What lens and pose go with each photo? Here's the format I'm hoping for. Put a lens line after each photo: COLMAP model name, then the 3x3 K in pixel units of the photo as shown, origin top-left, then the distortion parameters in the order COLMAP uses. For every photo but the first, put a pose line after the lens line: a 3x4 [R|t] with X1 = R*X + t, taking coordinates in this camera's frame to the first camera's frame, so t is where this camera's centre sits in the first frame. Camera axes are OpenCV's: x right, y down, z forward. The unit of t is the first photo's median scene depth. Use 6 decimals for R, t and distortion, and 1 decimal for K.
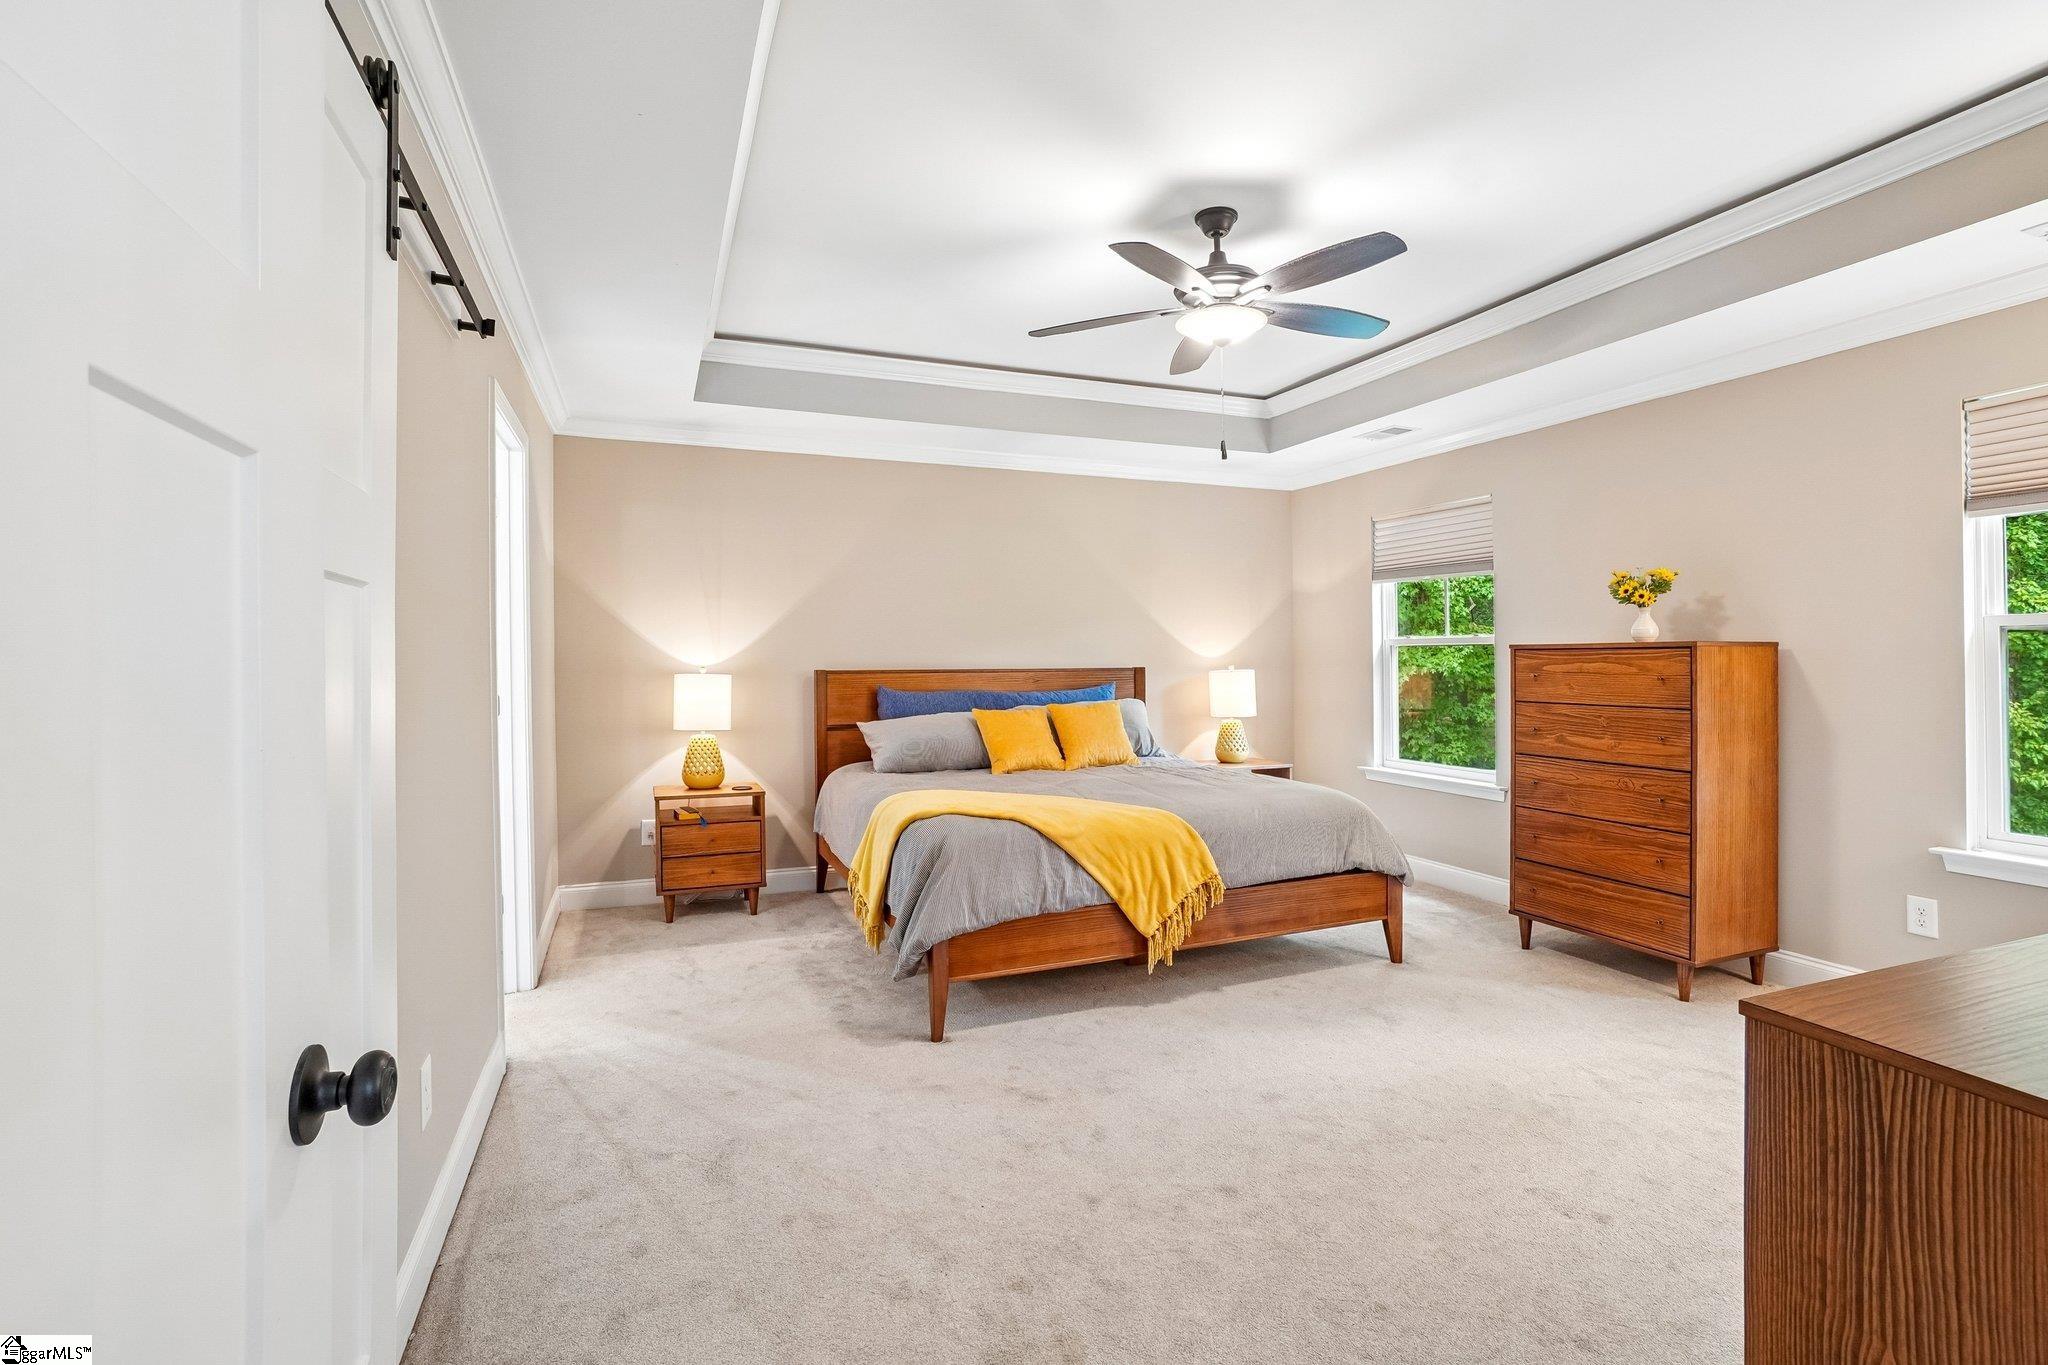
lens RADIAL K [[937.4, 0, 1039.4], [0, 937.4, 651.9], [0, 0, 1]] dist [-0.029633, 0.011780]
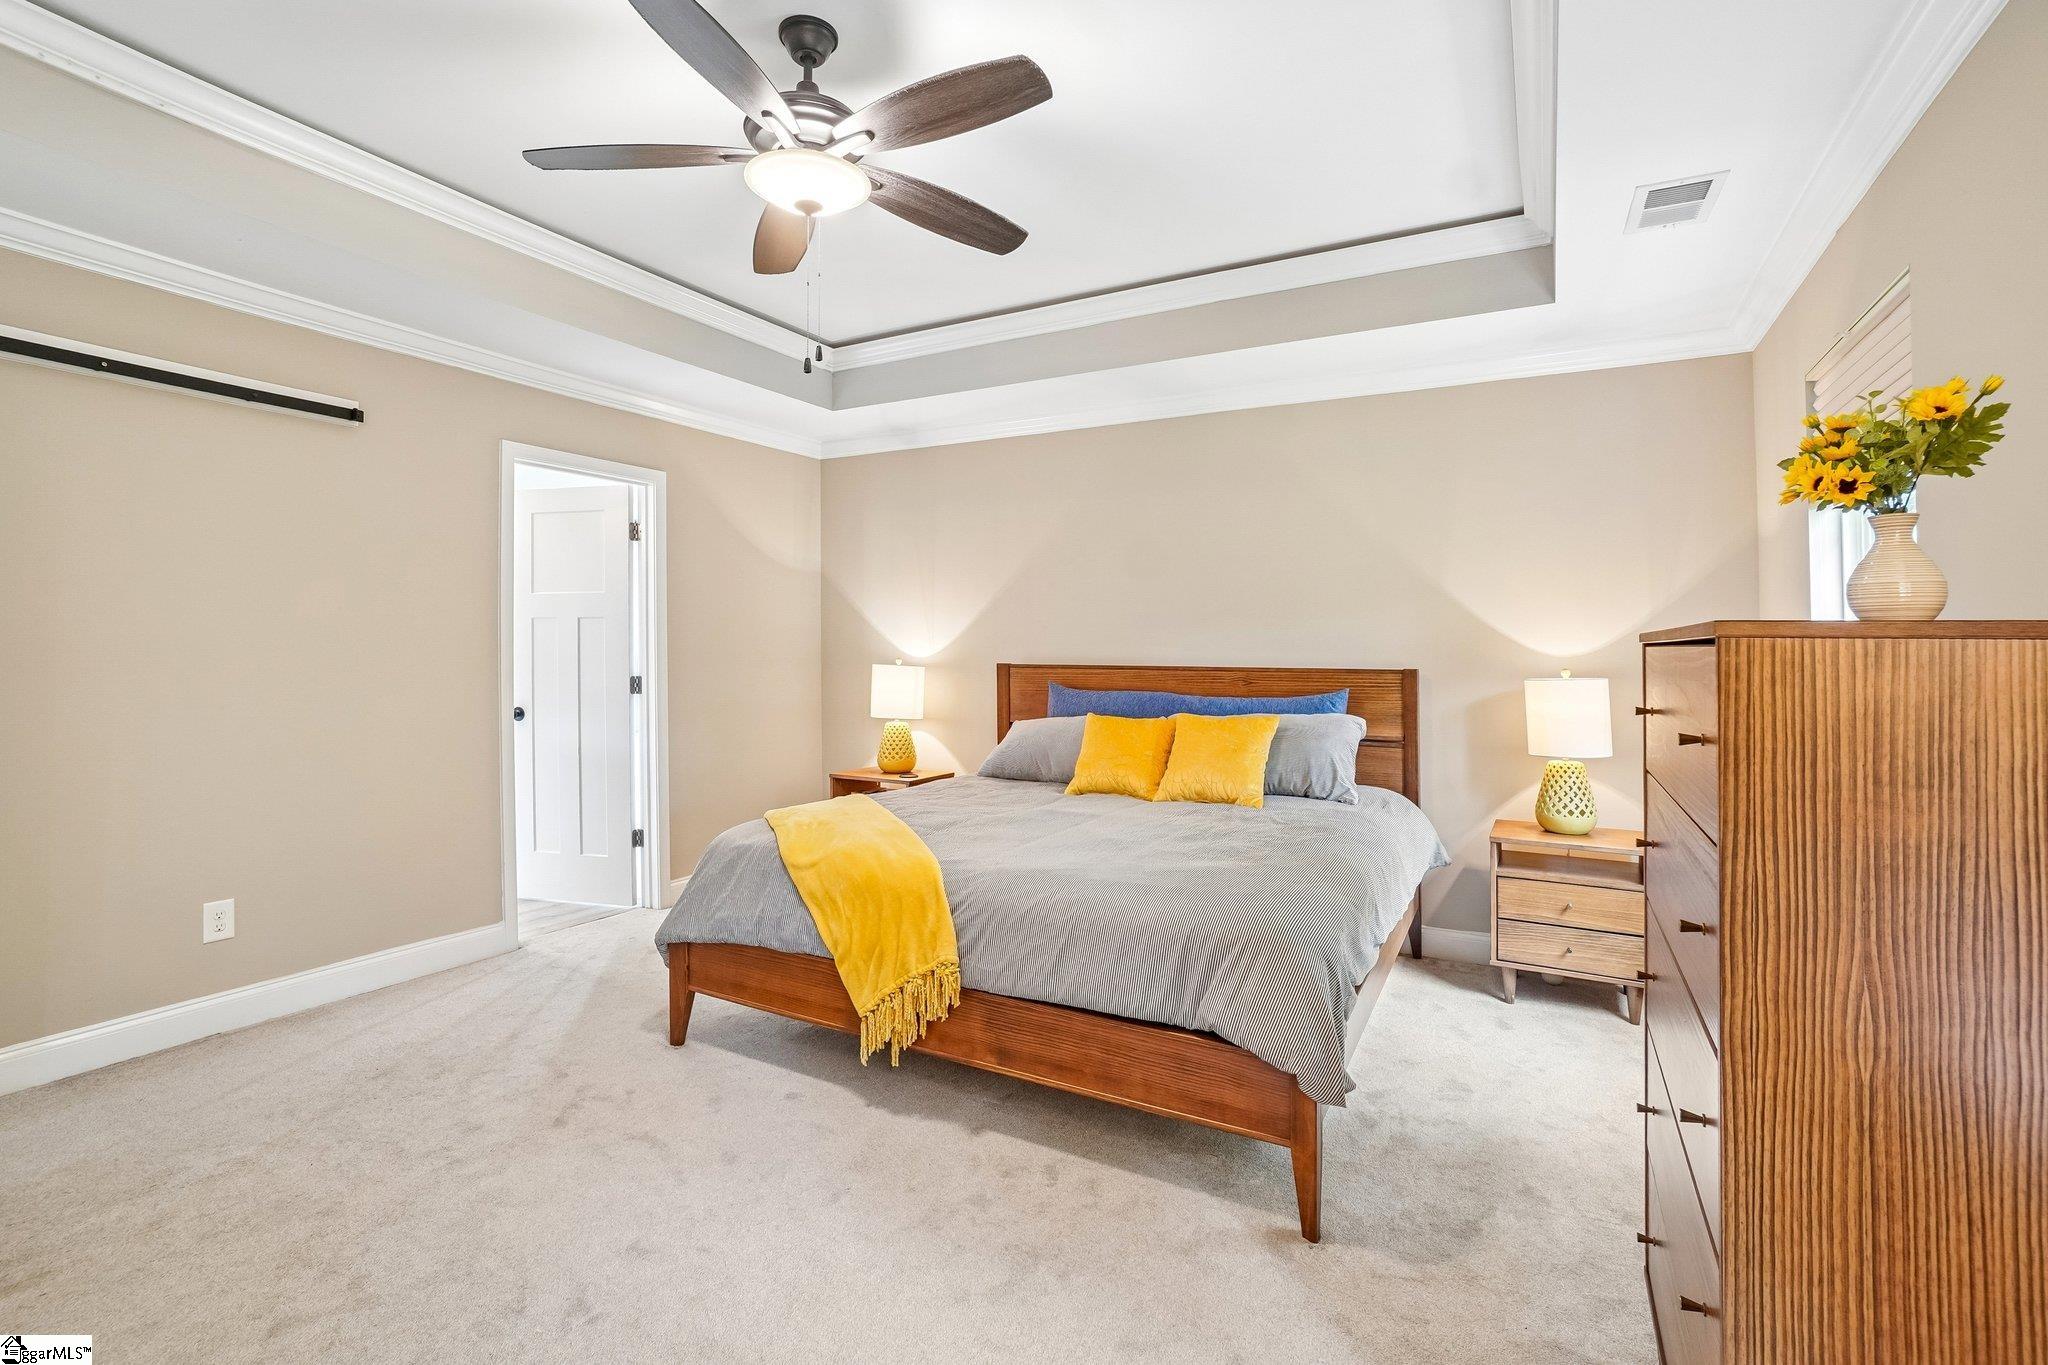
lens RADIAL K [[937.4, 0, 1003.5], [0, 937.4, 636.4], [0, 0, 1]] dist [-0.029633, 0.011780]
pose [[0.604953, -0.003416, -0.796254, 0.716711], [-0.000761, 0.999988, -0.004868, -0.005522], [0.796261, 0.003551, 0.604943, 0.556834]]
